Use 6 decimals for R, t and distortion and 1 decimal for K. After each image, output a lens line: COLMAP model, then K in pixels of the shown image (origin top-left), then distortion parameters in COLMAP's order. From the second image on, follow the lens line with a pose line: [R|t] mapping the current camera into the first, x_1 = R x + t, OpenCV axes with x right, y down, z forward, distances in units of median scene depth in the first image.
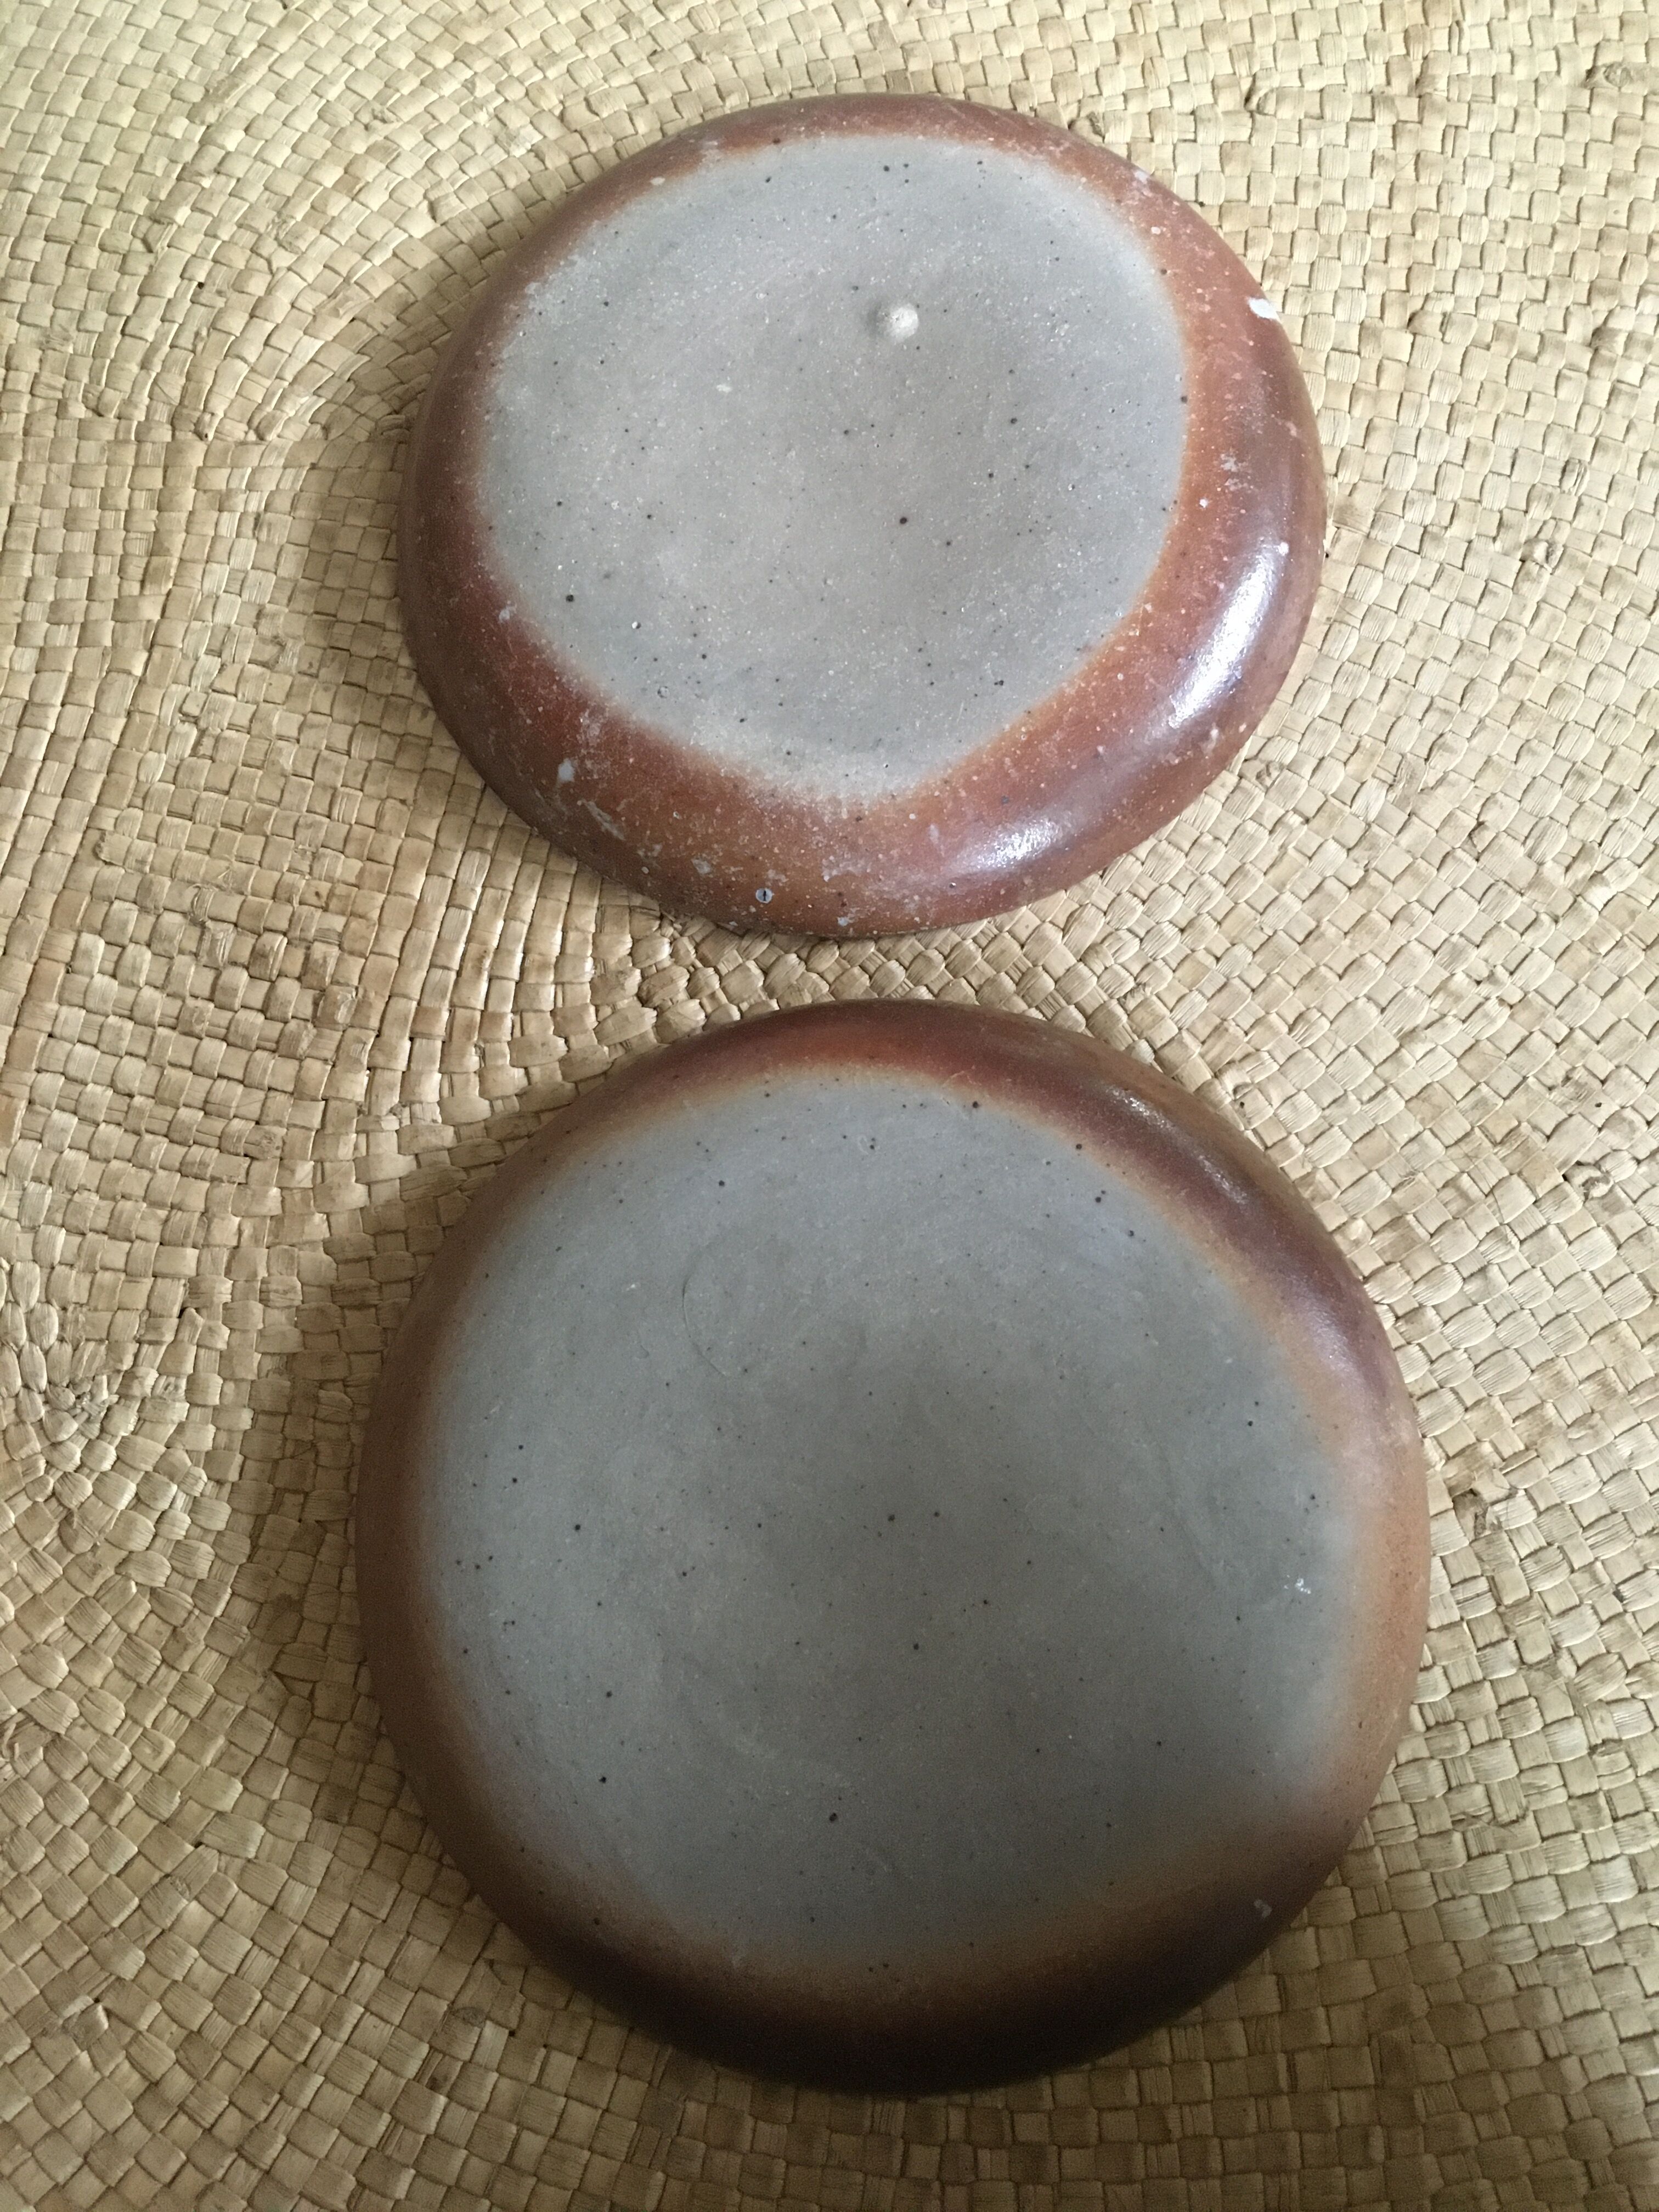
lens RADIAL K [[1855.8, 0, 842.9], [0, 1855.8, 1107.8], [0, 0, 1]] dist [0.065401, -0.100322]
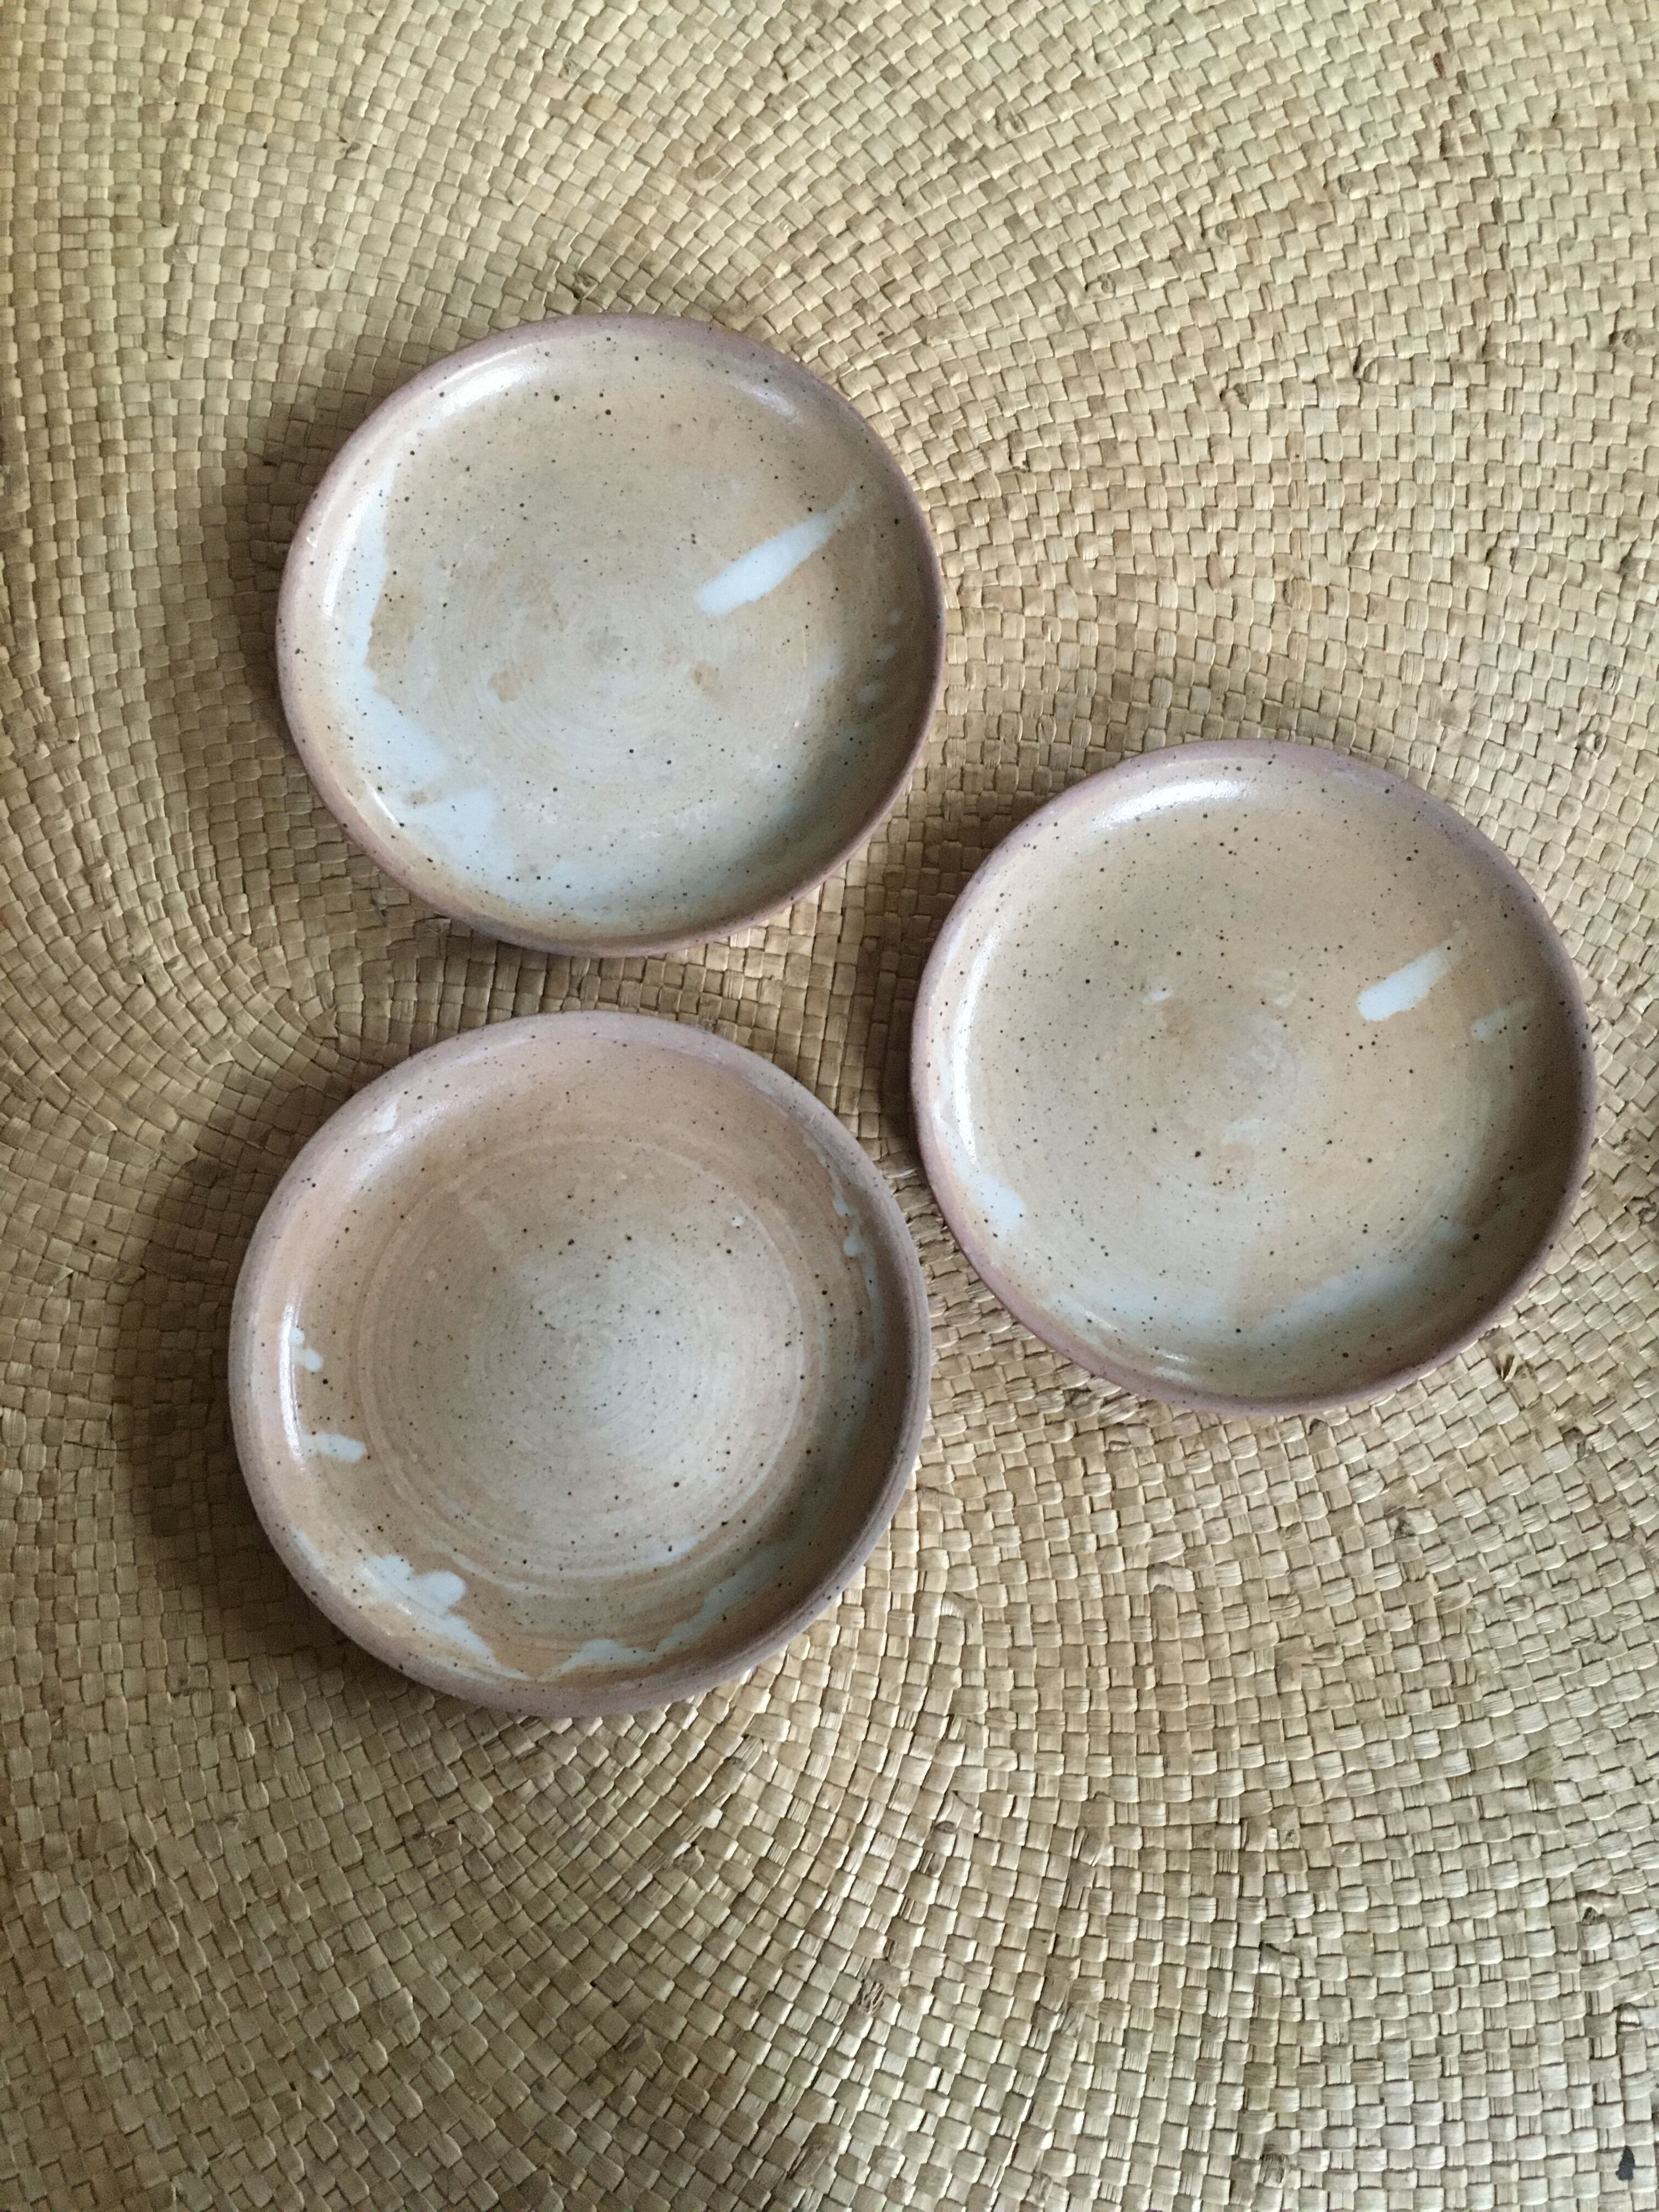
lens RADIAL K [[1855.8, 0, 851.3], [0, 1855.8, 1091.3], [0, 0, 1]] dist [0.065401, -0.100322]
pose [[0.993718, -0.075911, 0.082233, -0.298099], [0.063704, 0.987807, 0.142051, -0.271808], [-0.092013, -0.135921, 0.986438, -0.339229]]
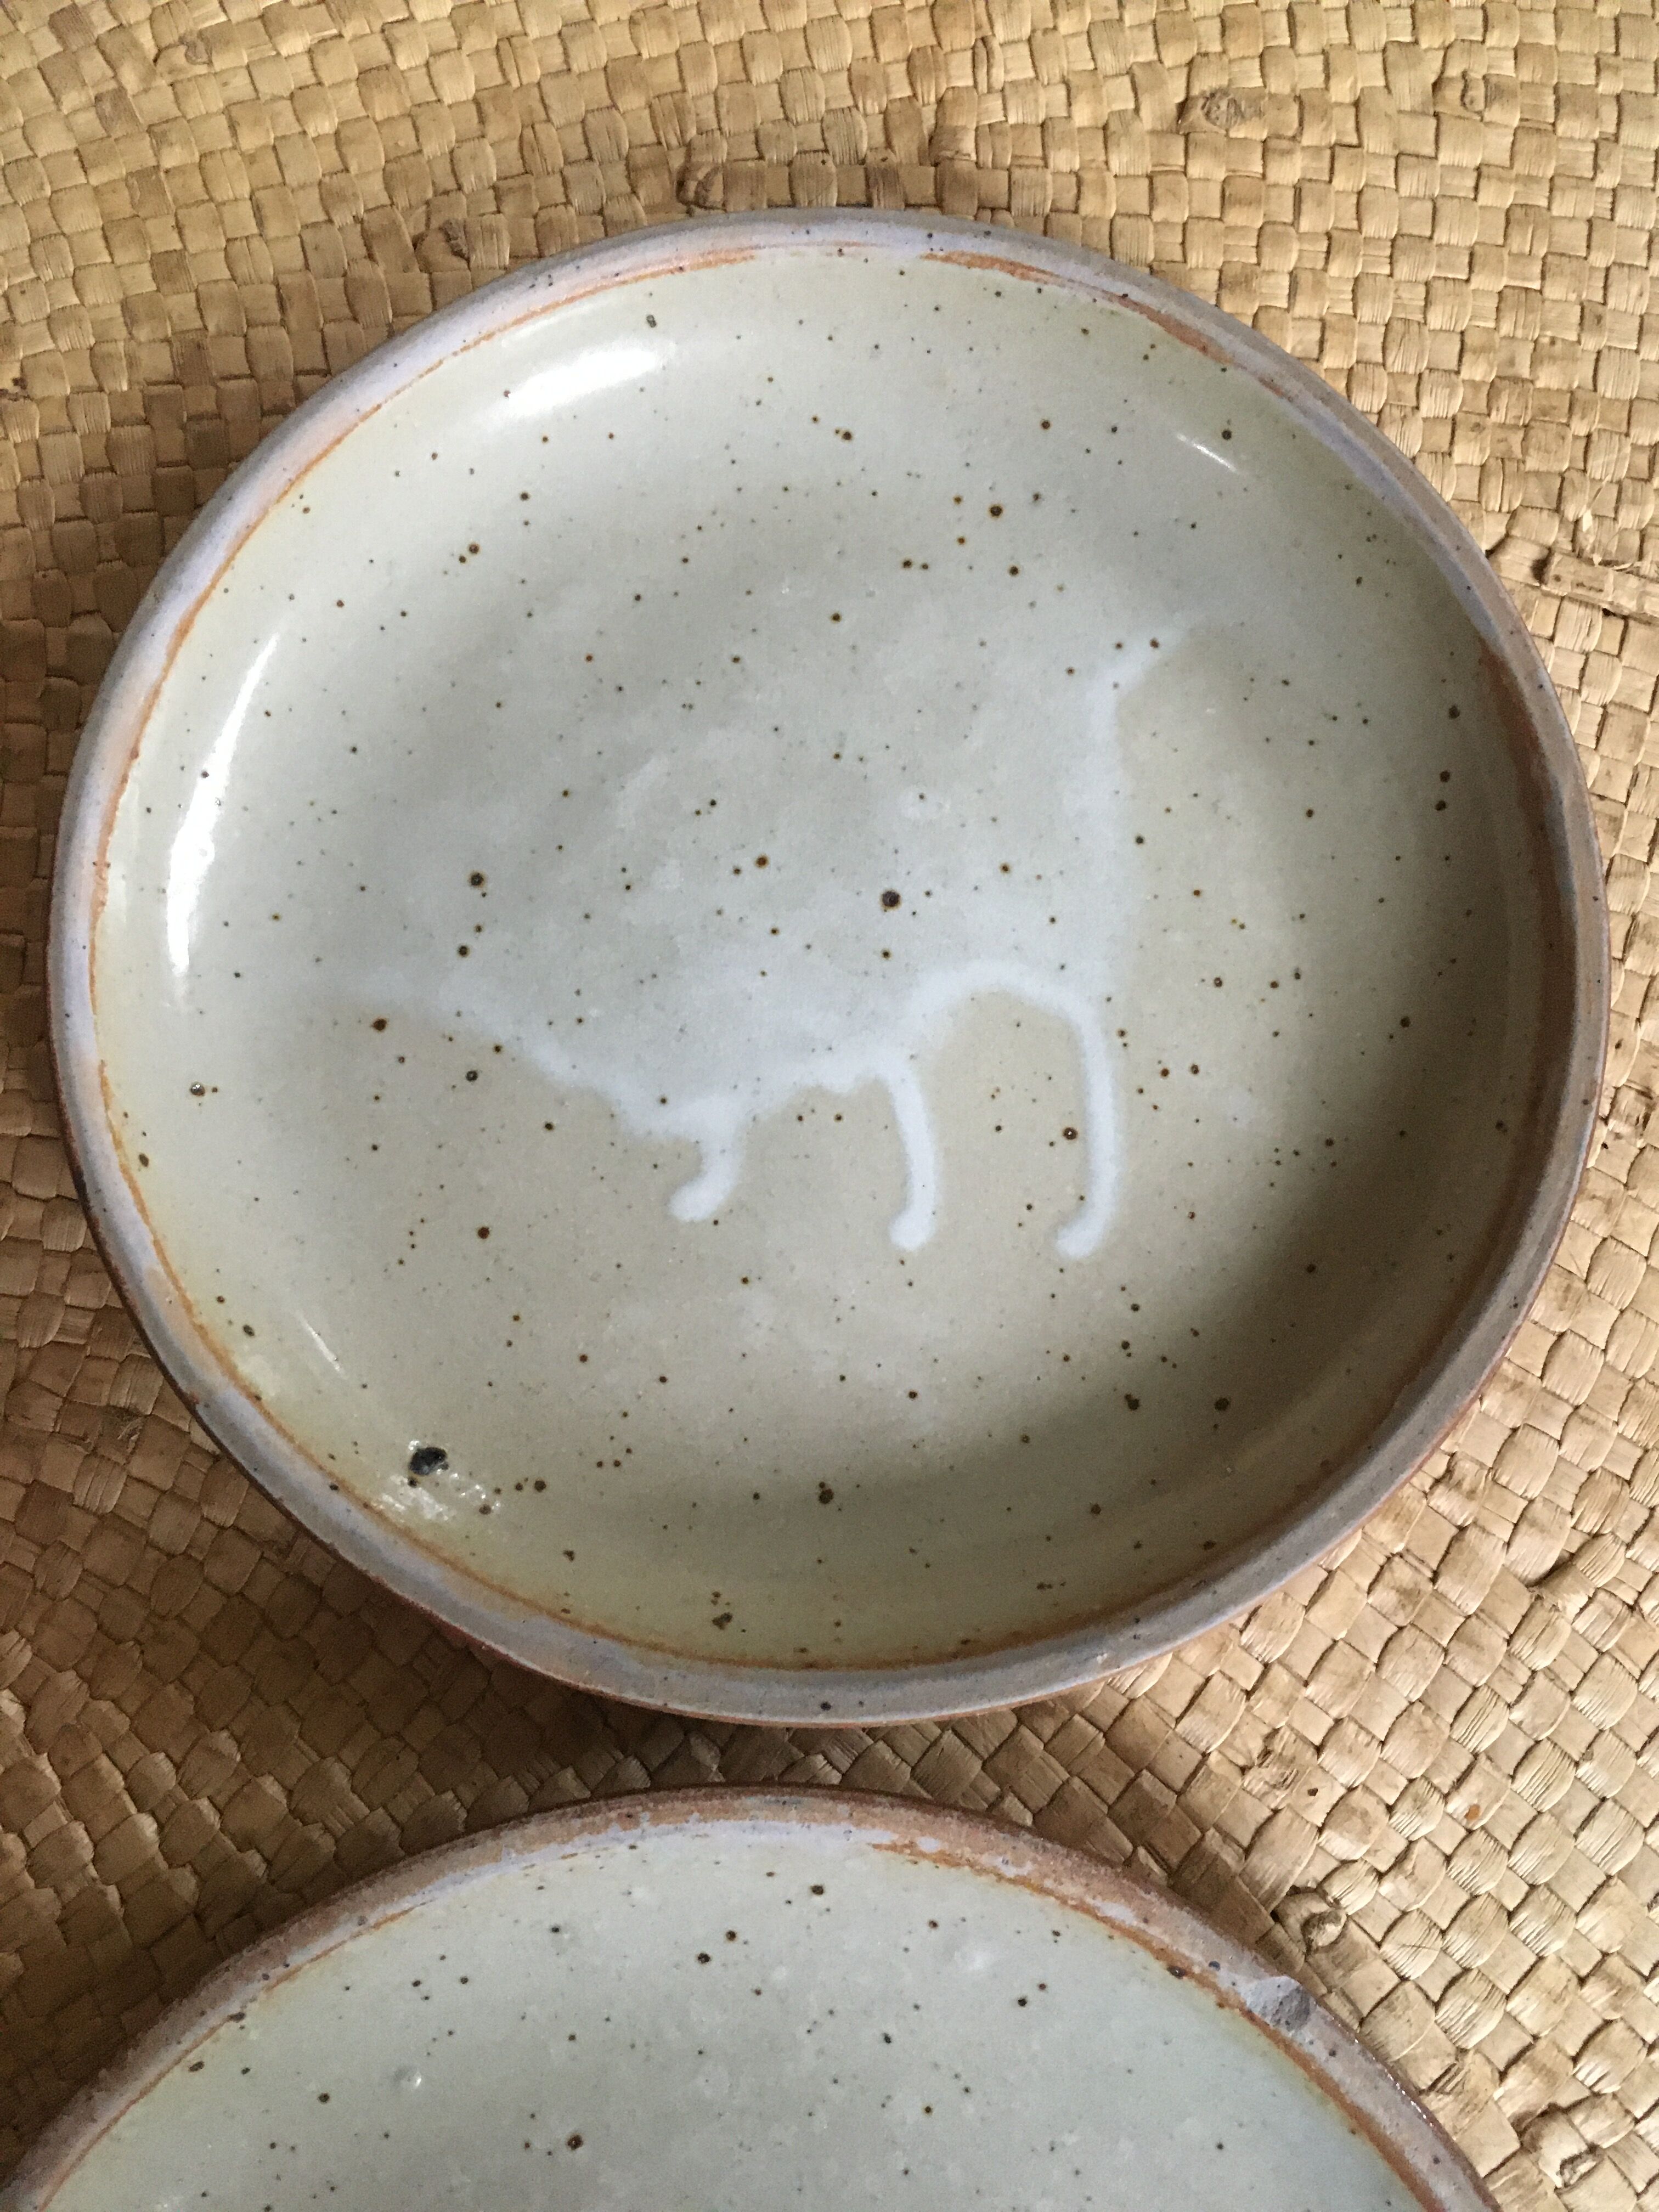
lens RADIAL K [[1855.8, 0, 828.1], [0, 1855.8, 1111.9], [0, 0, 1]] dist [0.065401, -0.100322]
pose [[0.989426, -0.114093, 0.089552, 0.184957], [0.107354, 0.991251, 0.076785, -0.281132], [-0.097529, -0.066359, 0.993018, 0.344782]]
